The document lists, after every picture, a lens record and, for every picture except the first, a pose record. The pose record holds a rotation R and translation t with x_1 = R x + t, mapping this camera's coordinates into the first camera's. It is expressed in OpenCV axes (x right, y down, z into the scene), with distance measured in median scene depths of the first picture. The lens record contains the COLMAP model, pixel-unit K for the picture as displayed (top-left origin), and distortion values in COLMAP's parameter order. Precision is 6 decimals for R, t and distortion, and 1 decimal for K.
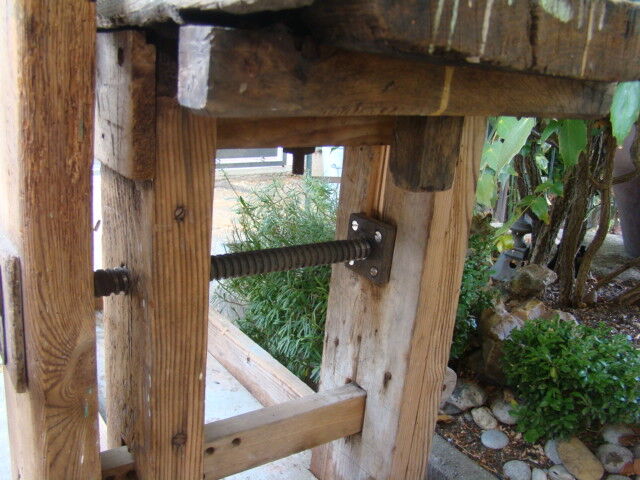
lens RADIAL K [[596.4, 0, 320.0], [0, 596.4, 240.0], [0, 0, 1]] dist [-0.180545, 0.112822]
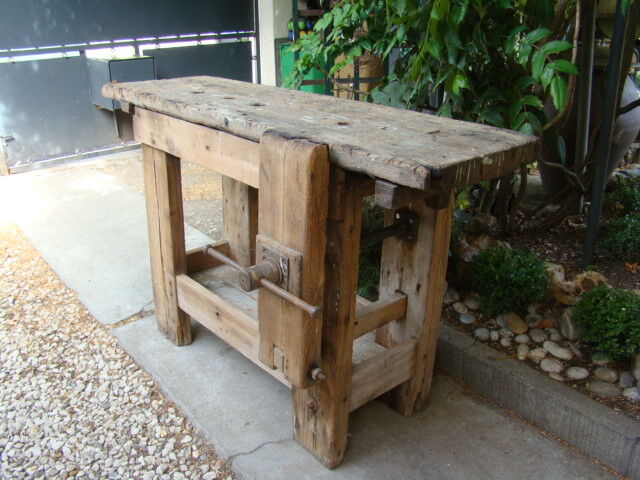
lens RADIAL K [[596.4, 0, 320.0], [0, 596.4, 240.0], [0, 0, 1]] dist [-0.180545, 0.112822]
pose [[0.991464, -0.102345, 0.080775, -0.342546], [0.092388, 0.988632, 0.118622, -0.188568], [-0.091997, -0.110147, 0.989649, -0.916071]]
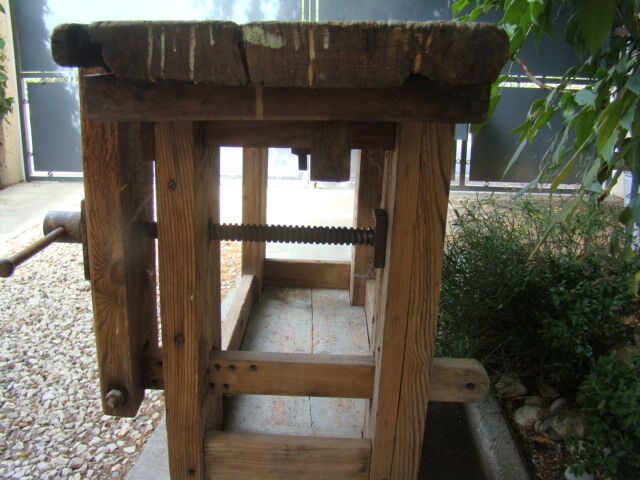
lens RADIAL K [[596.4, 0, 320.0], [0, 596.4, 240.0], [0, 0, 1]] dist [-0.180545, 0.112822]
pose [[0.806404, 0.106924, -0.581619, 0.596361], [-0.130652, 0.991428, 0.001116, 0.027844], [0.576753, 0.075090, 0.813461, -0.028448]]
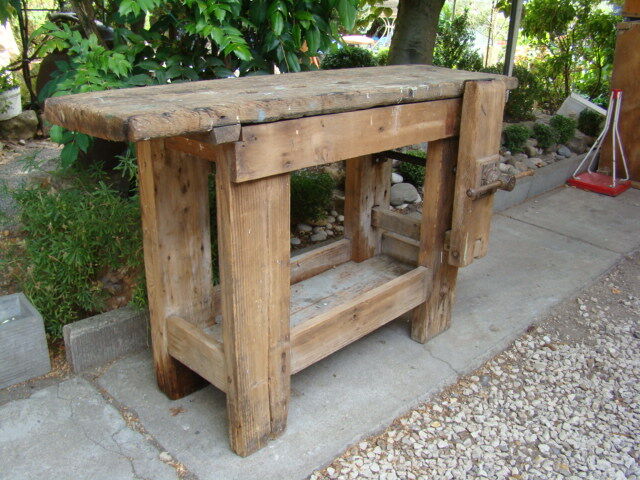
lens RADIAL K [[596.4, 0, 320.0], [0, 596.4, 240.0], [0, 0, 1]] dist [-0.180545, 0.112822]
pose [[-0.185419, -0.432914, 0.882160, -2.183058], [0.233592, 0.852575, 0.467494, -0.874881], [-0.954492, 0.292748, -0.056958, 1.361759]]
